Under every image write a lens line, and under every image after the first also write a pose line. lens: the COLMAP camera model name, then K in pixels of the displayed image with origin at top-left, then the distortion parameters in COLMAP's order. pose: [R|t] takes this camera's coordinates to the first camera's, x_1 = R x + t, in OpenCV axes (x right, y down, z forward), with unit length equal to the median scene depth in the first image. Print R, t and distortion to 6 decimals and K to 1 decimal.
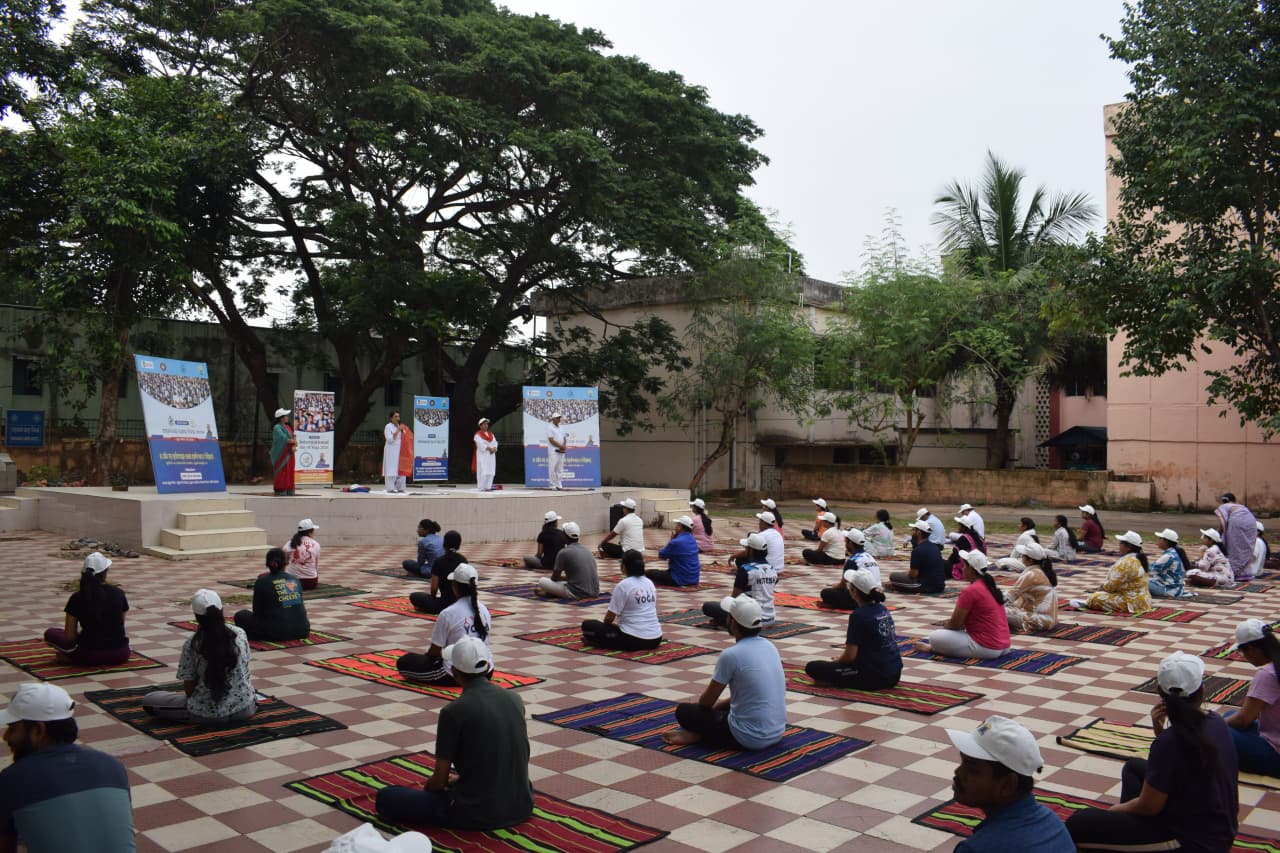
lens RADIAL K [[993.2, 0, 648.3], [0, 993.2, 425.3], [0, 0, 1]] dist [-0.095056, 0.013550]
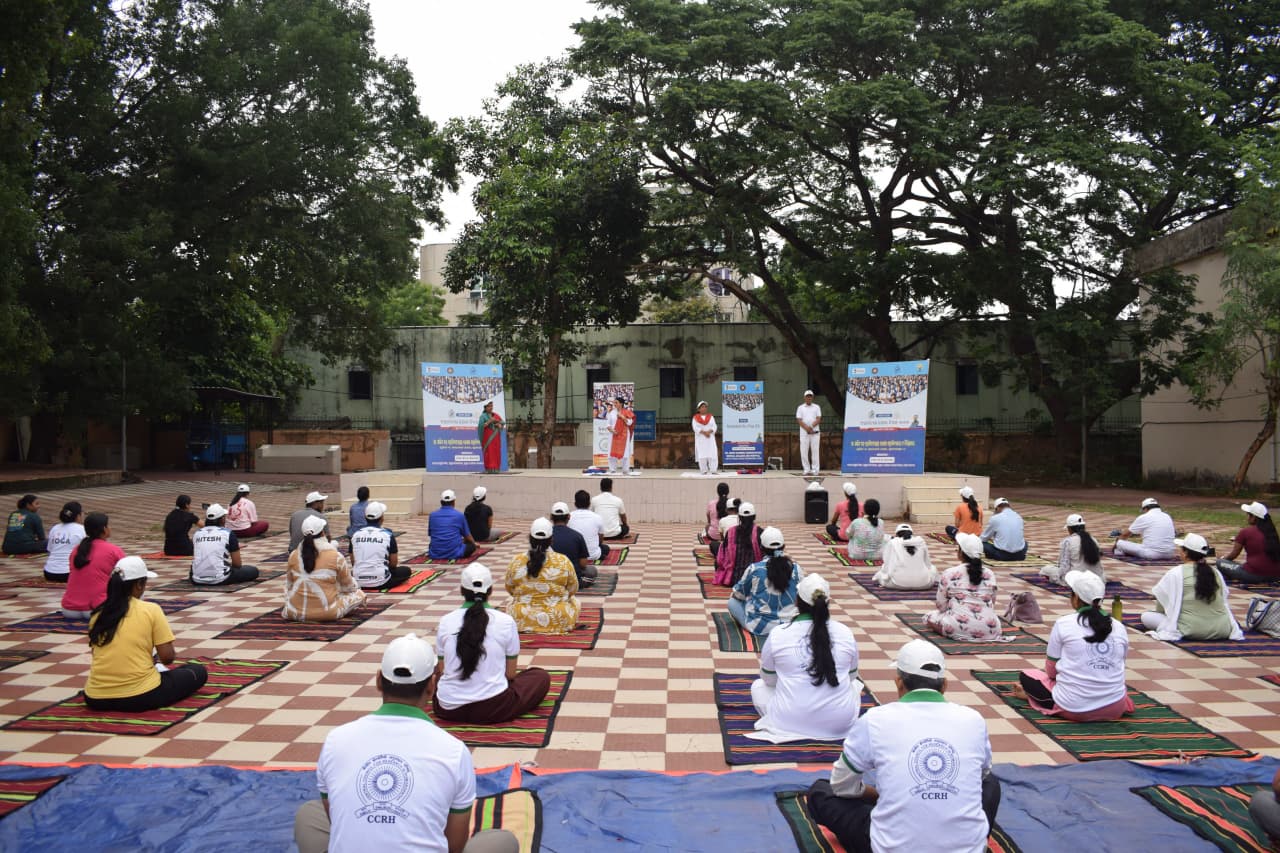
lens RADIAL K [[993.2, 0, 648.3], [0, 993.2, 425.3], [0, 0, 1]] dist [-0.095056, 0.013550]
pose [[0.660743, -0.025120, -0.750192, 0.467186], [0.028886, 0.999550, -0.008028, 0.020671], [0.750056, -0.016366, 0.661171, 0.260664]]
